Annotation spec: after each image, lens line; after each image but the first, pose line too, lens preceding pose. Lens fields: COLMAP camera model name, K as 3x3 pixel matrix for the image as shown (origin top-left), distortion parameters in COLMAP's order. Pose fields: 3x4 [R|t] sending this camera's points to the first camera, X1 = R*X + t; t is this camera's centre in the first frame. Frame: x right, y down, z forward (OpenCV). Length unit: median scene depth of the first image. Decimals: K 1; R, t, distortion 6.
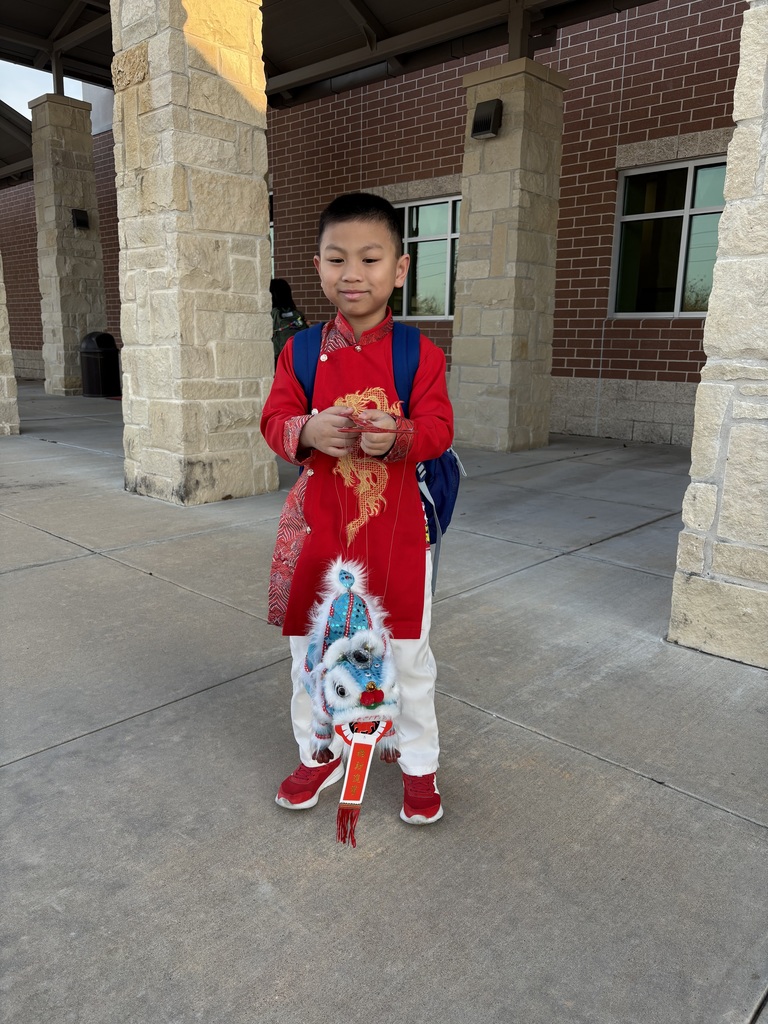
lens RADIAL K [[774.0, 0, 386.2], [0, 774.0, 510.9], [0, 0, 1]] dist [0.054669, -0.023823]
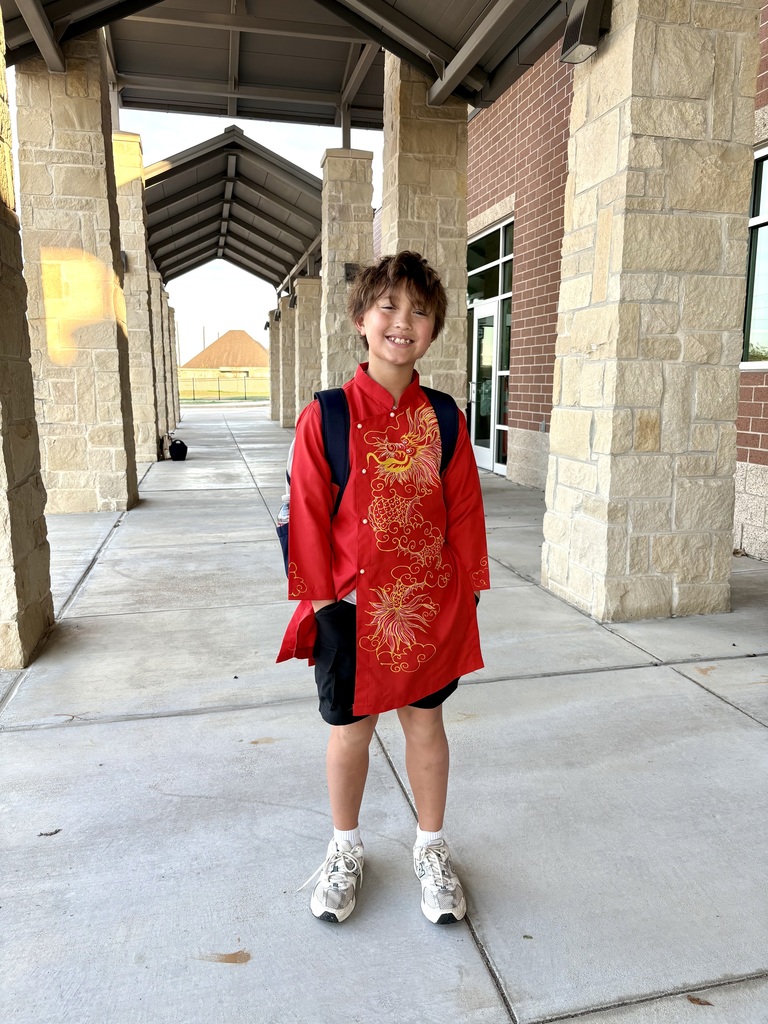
lens RADIAL K [[774.0, 0, 385.8], [0, 774.0, 512.6], [0, 0, 1]] dist [0.054669, -0.023823]
pose [[0.838496, 0.075466, -0.539657, 0.312958], [-0.103491, 0.994393, -0.021743, -0.121883], [0.534990, 0.074081, 0.841604, 0.451795]]
